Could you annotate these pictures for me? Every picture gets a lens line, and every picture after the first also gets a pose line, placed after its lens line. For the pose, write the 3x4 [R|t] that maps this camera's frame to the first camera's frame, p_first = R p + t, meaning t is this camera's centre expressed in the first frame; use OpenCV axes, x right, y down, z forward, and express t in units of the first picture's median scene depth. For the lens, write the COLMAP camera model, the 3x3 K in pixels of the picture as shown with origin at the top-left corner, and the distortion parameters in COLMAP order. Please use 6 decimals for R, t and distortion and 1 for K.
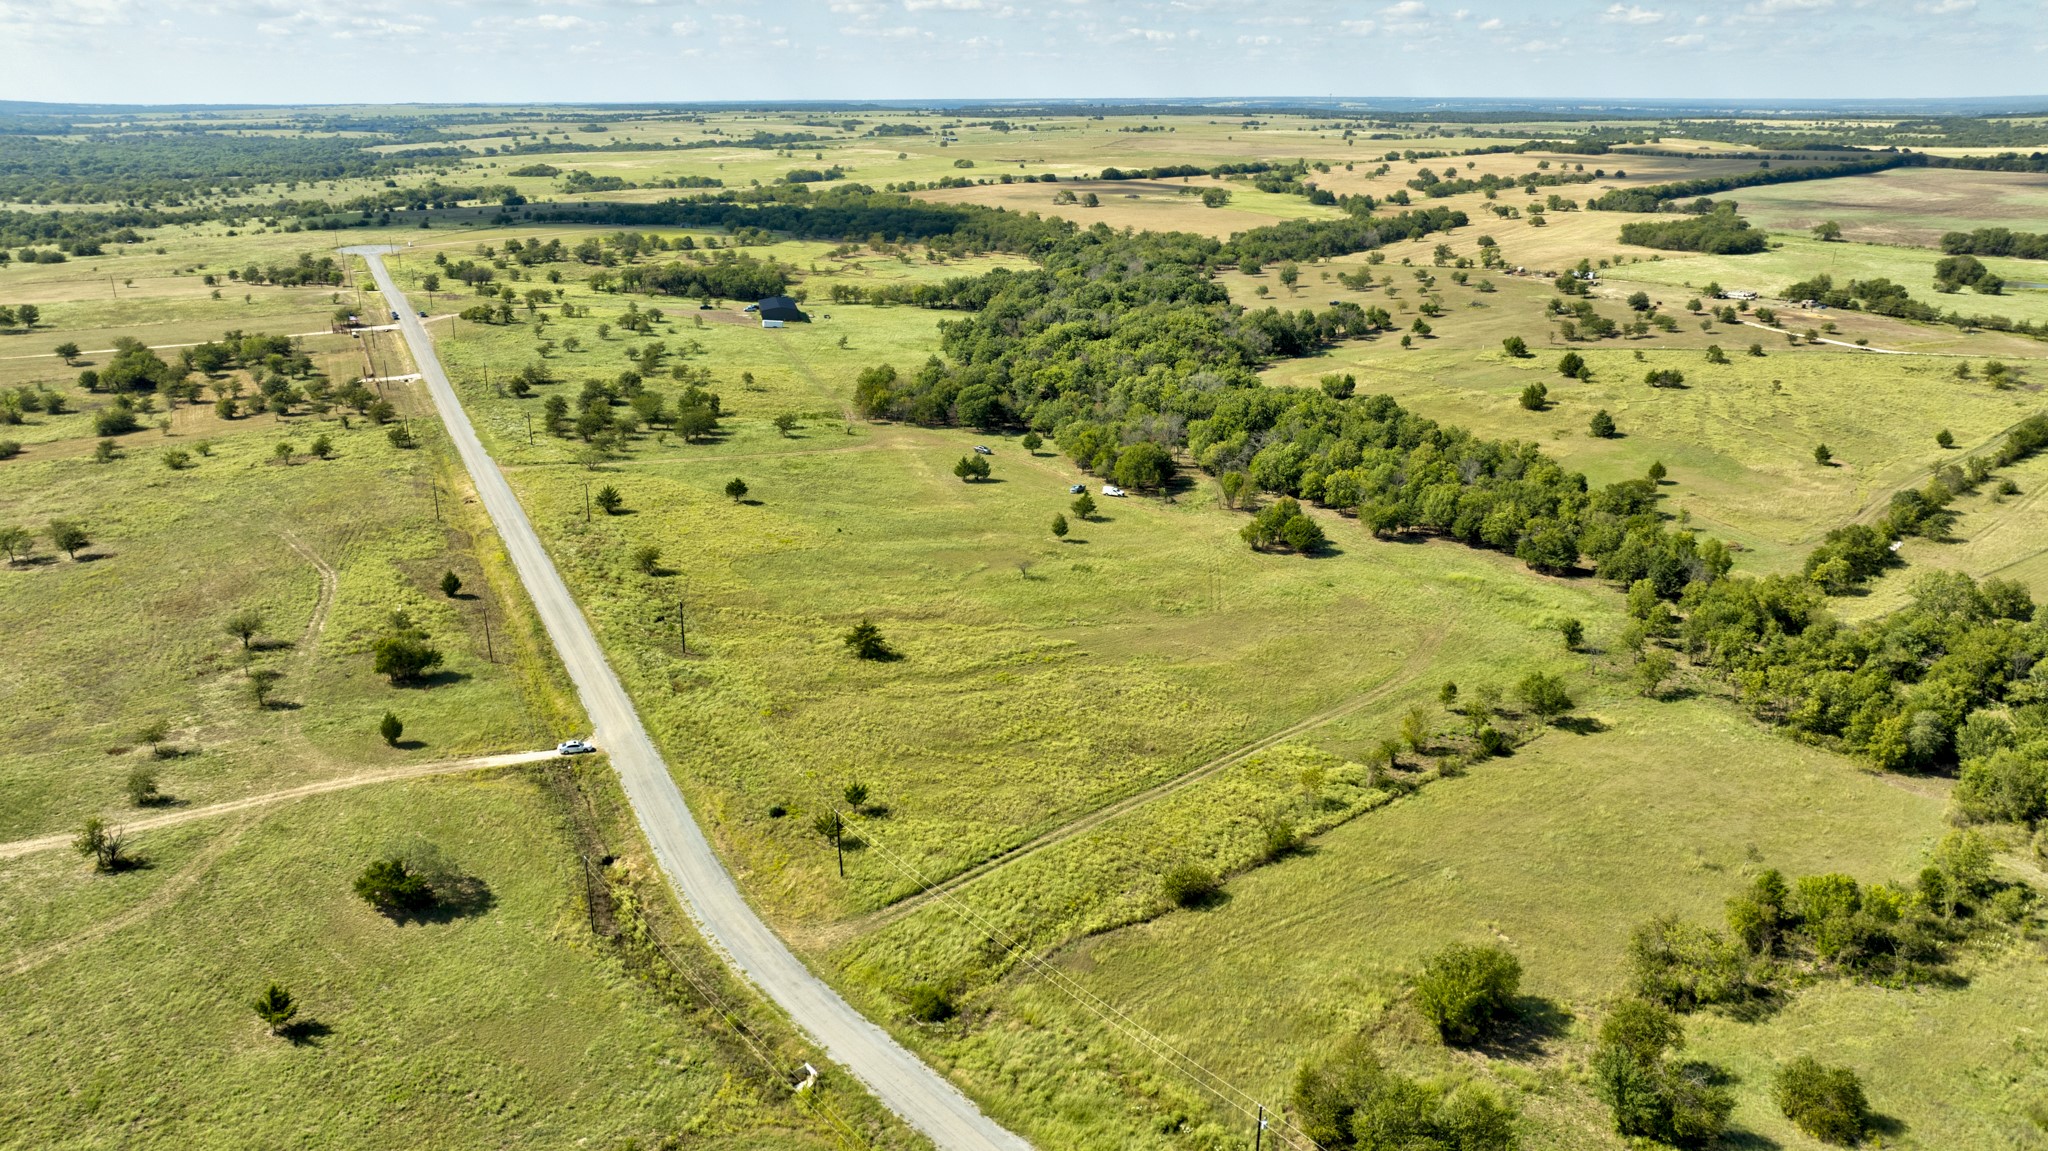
lens RADIAL K [[1448.3, 0, 1027.0], [0, 1448.3, 579.5], [0, 0, 1]] dist [-0.035339, 0.037466]
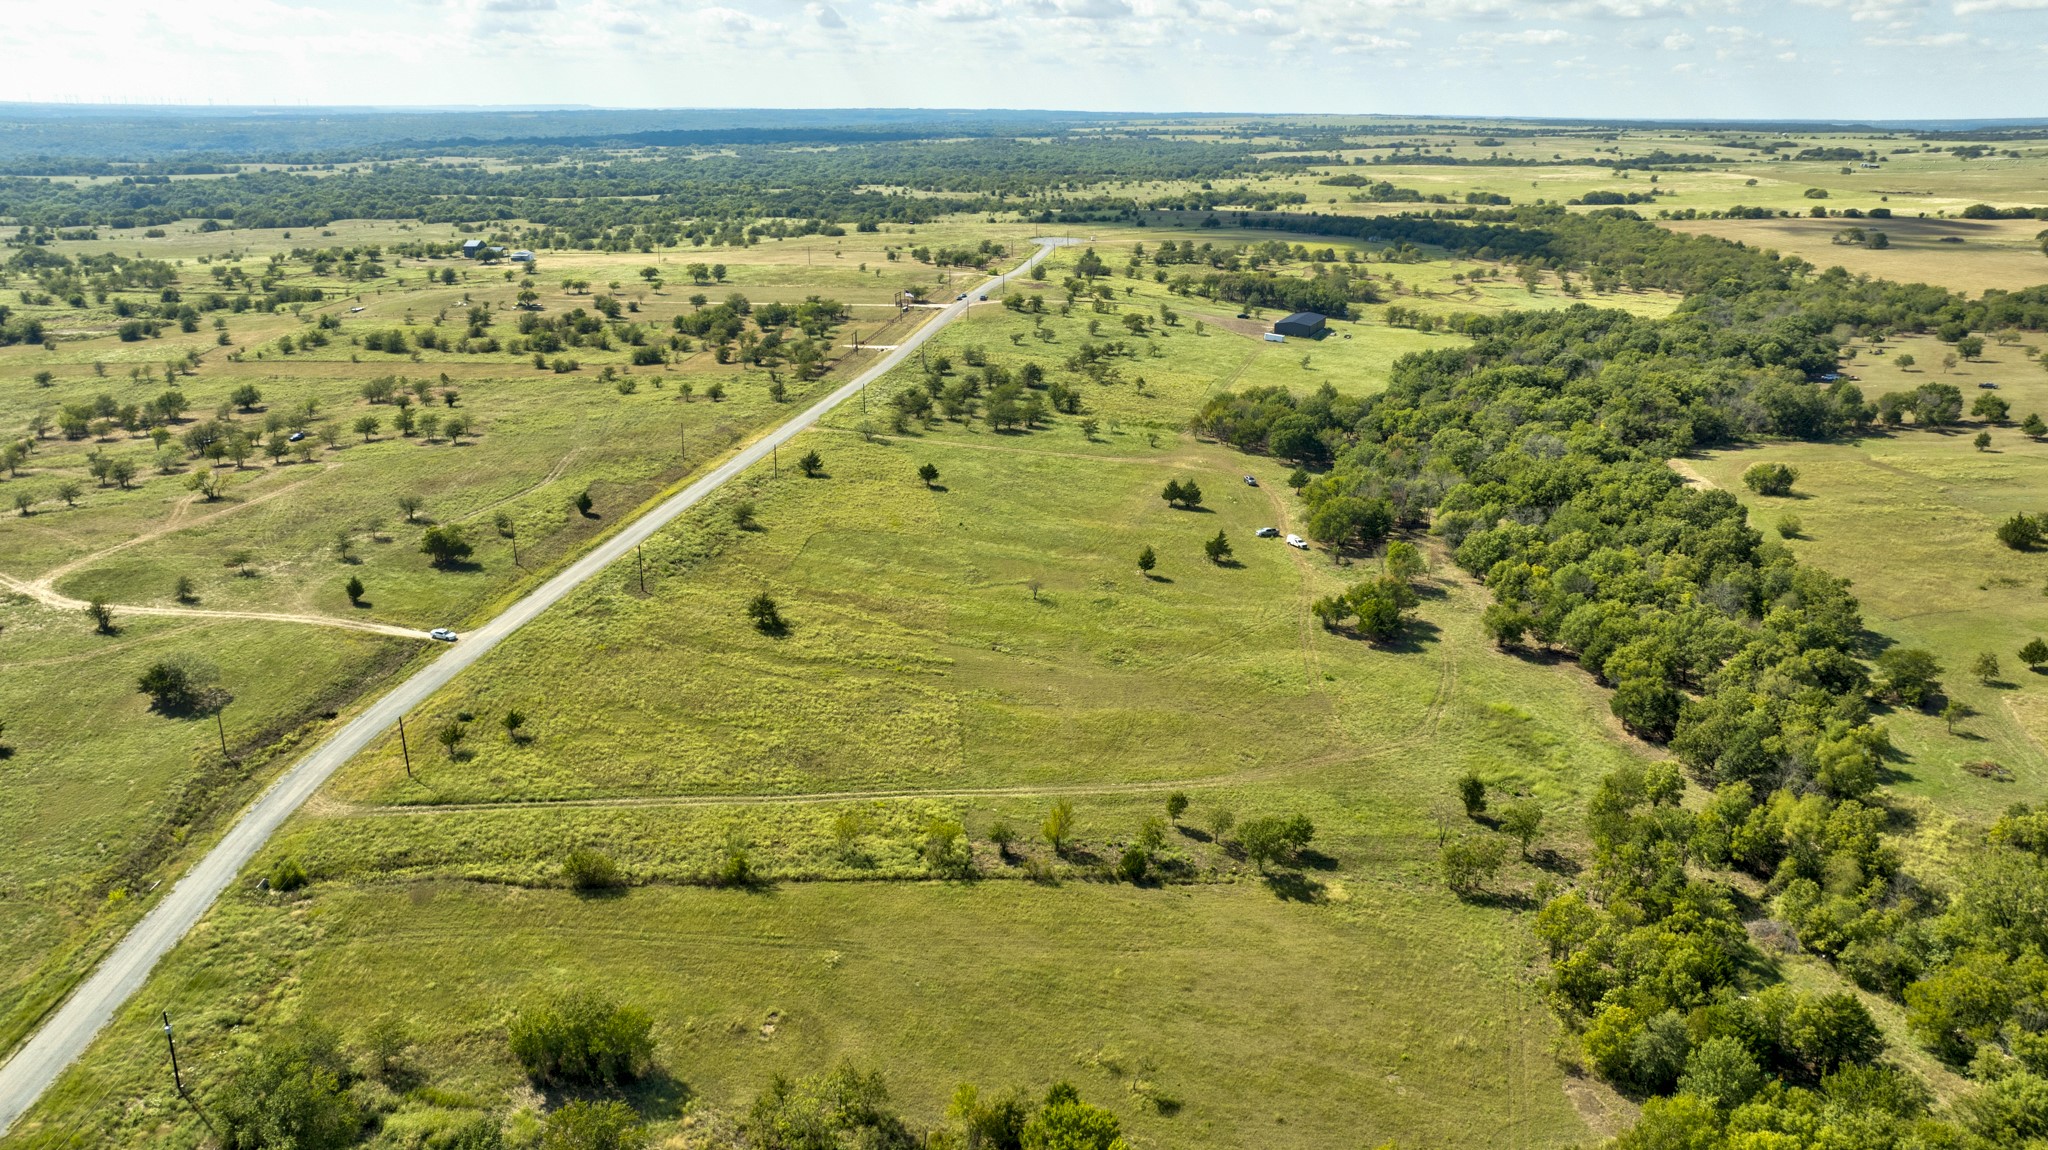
lens RADIAL K [[1448.3, 0, 1025.3], [0, 1448.3, 571.3], [0, 0, 1]] dist [-0.035339, 0.037466]
pose [[0.805933, 0.187976, -0.561370, 0.429966], [-0.195662, 0.979540, 0.047097, -0.051272], [0.558738, 0.071882, 0.826223, 0.147086]]
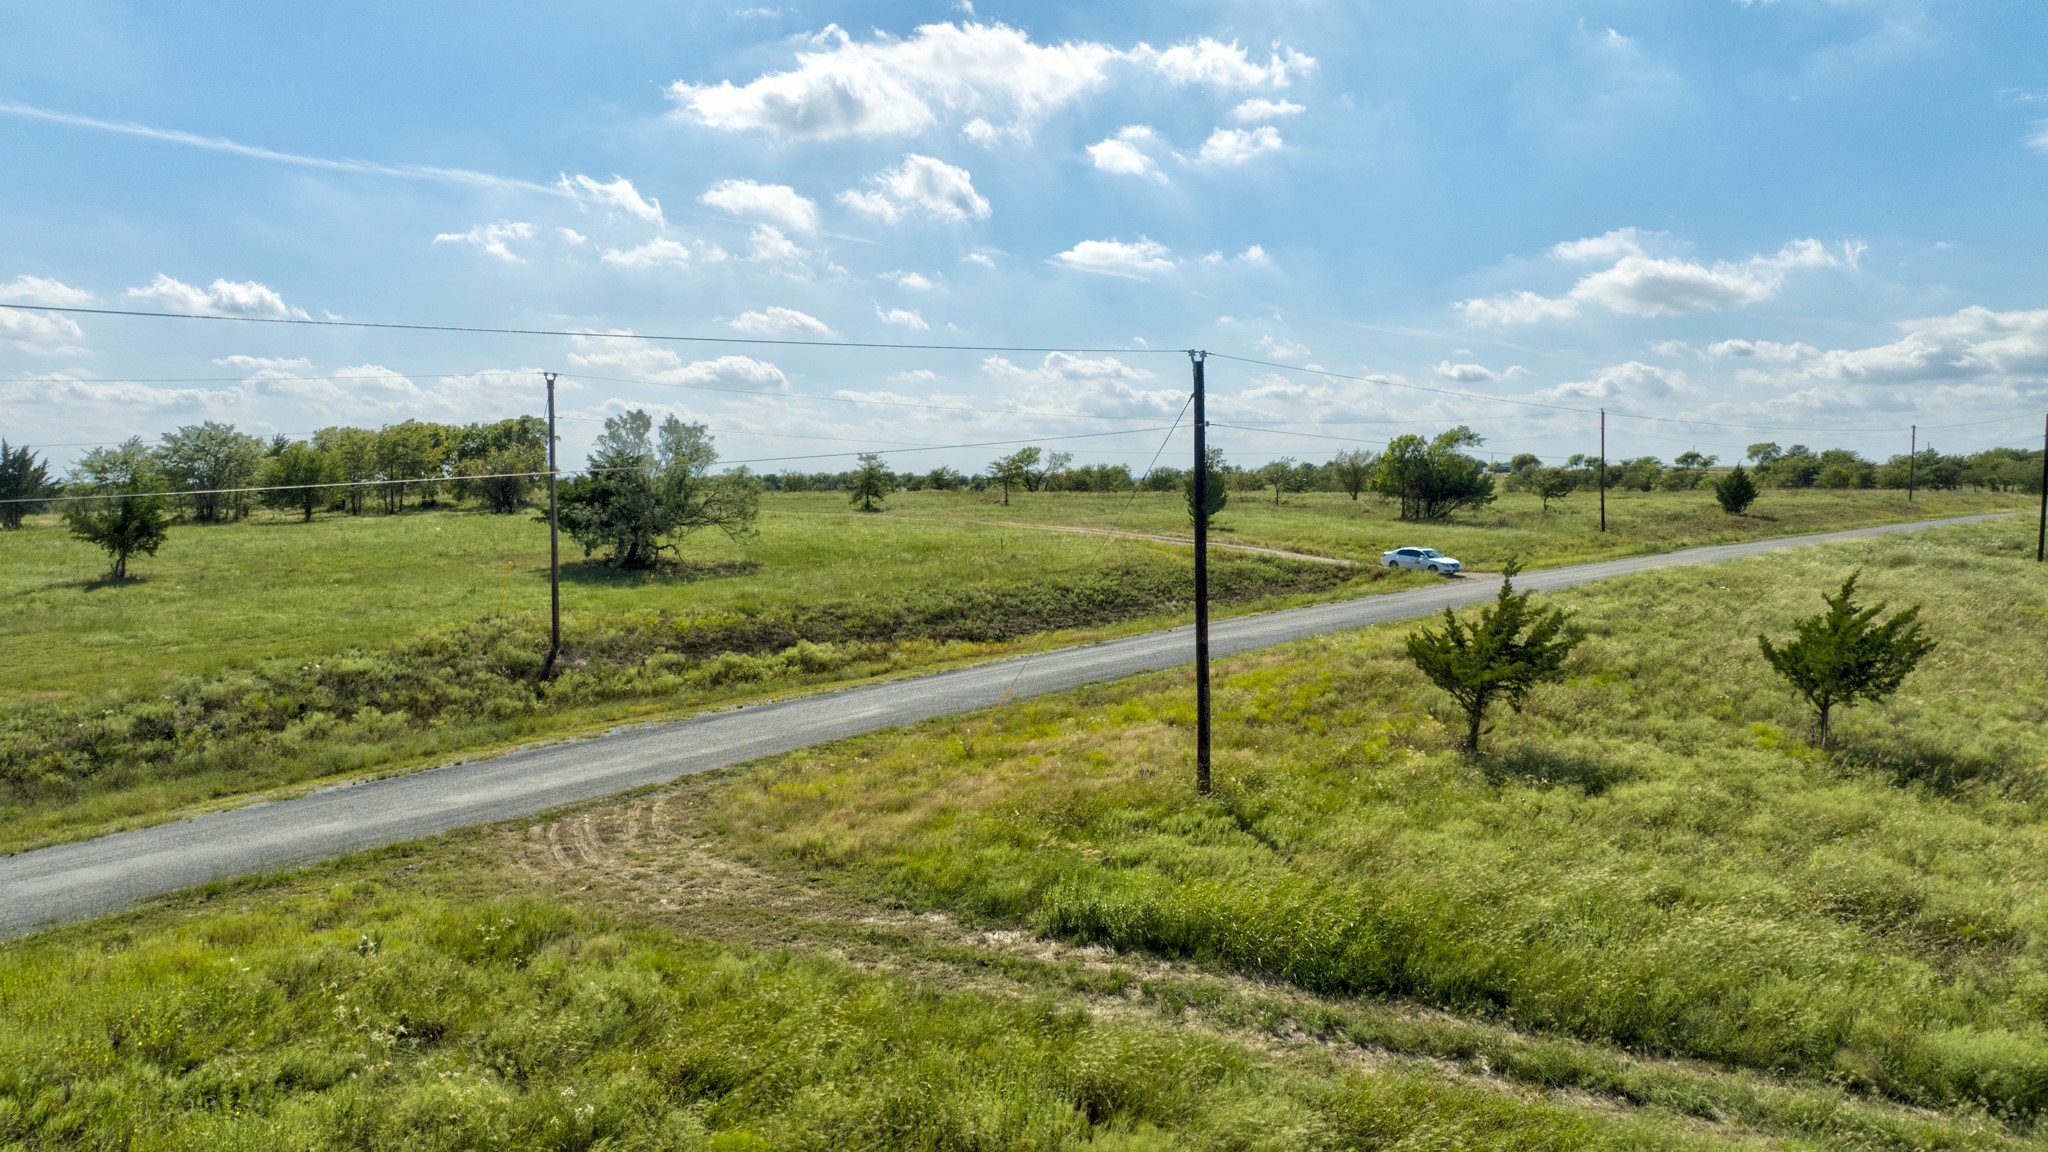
lens RADIAL K [[1448.3, 0, 1022.5], [0, 1448.3, 577.9], [0, 0, 1]] dist [-0.035339, 0.037466]
pose [[0.305061, 0.069091, -0.949823, 0.012752], [-0.313428, 0.949085, -0.031629, 0.093720], [0.899278, 0.307350, 0.311184, 0.442662]]
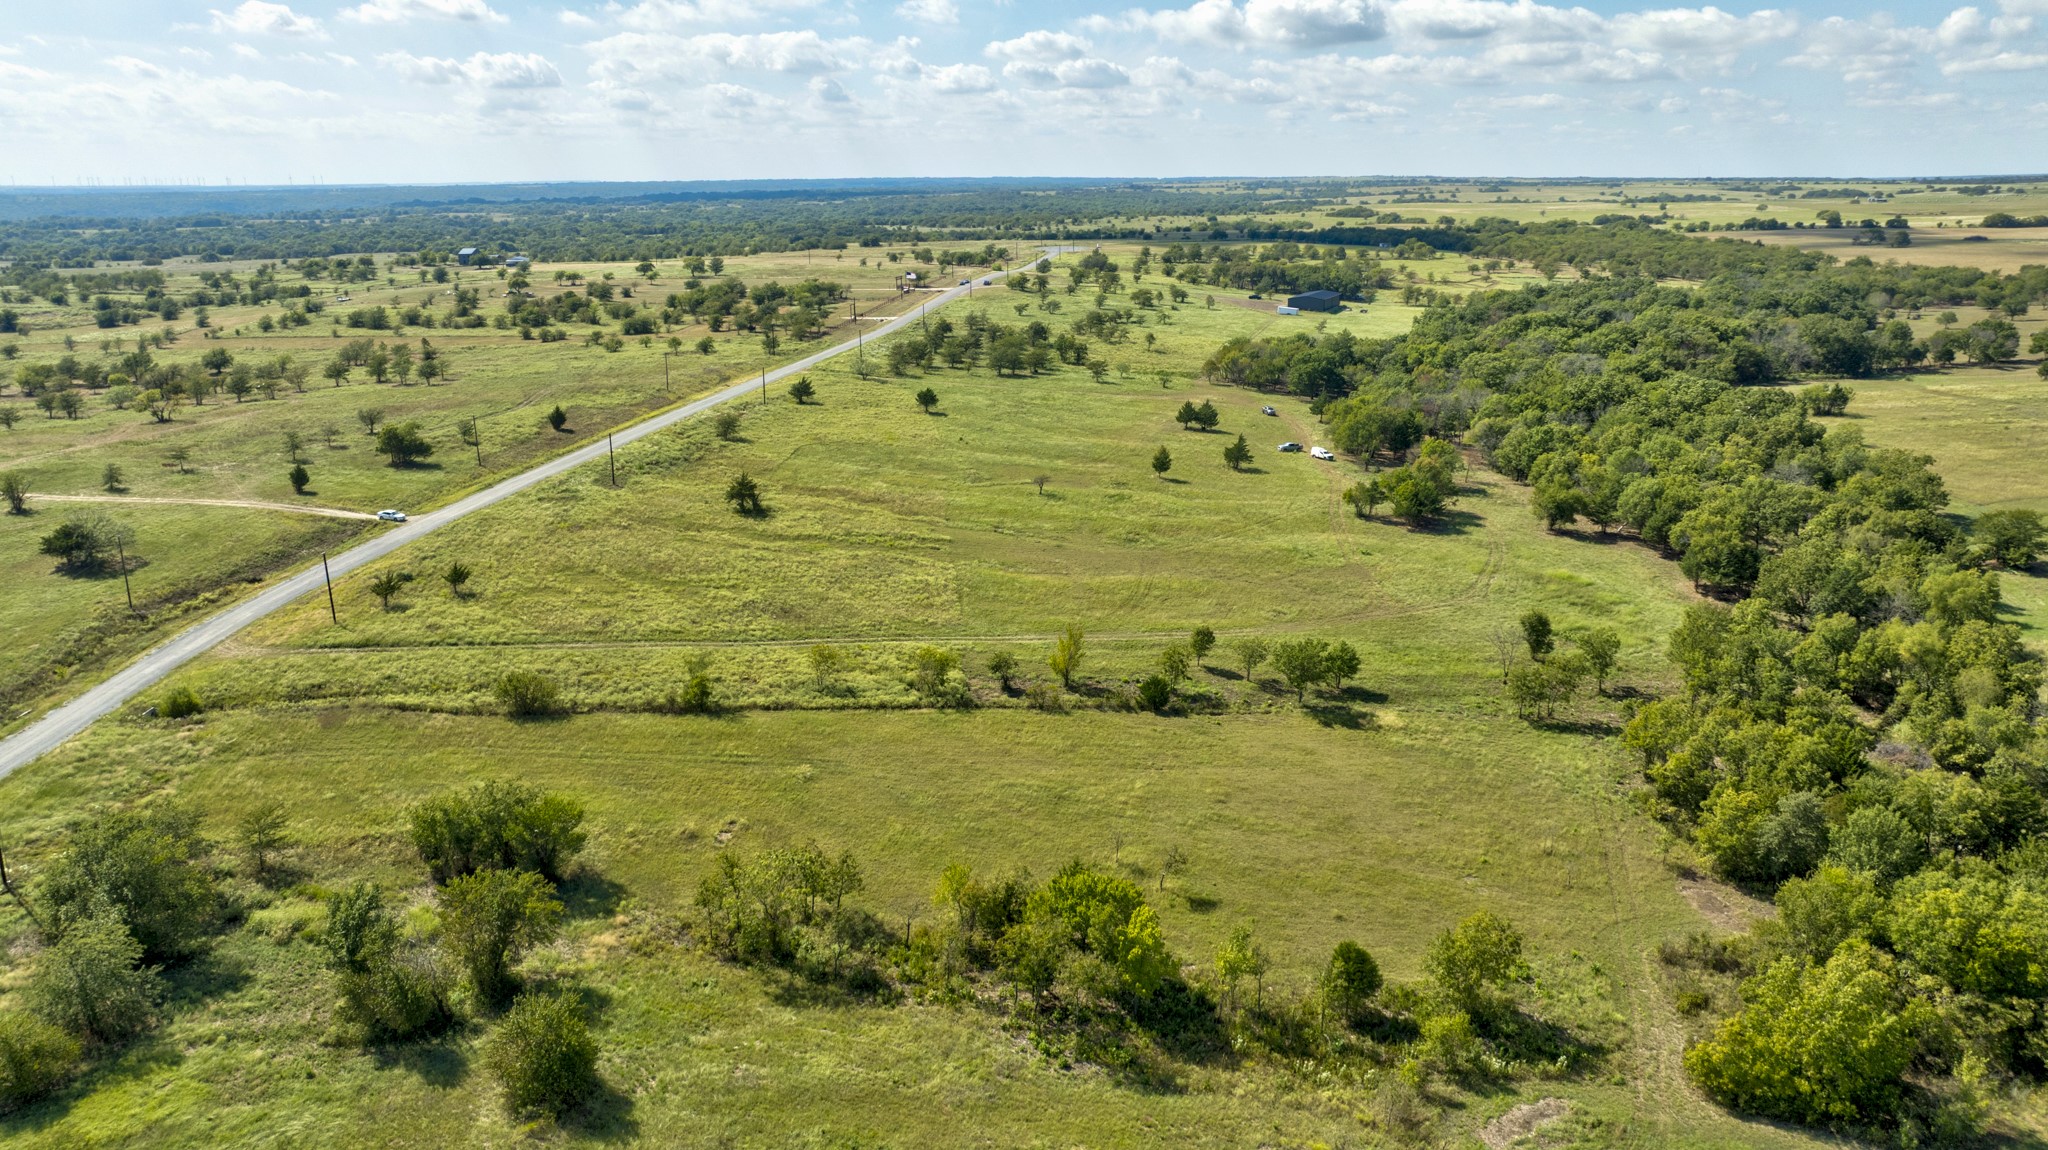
lens RADIAL K [[1448.3, 0, 1027.3], [0, 1448.3, 574.6], [0, 0, 1]] dist [-0.035339, 0.037466]
pose [[0.804649, 0.154282, -0.573356, 0.411195], [-0.185405, 0.982653, 0.004221, 0.036703], [0.564061, 0.102907, 0.819295, 0.208208]]
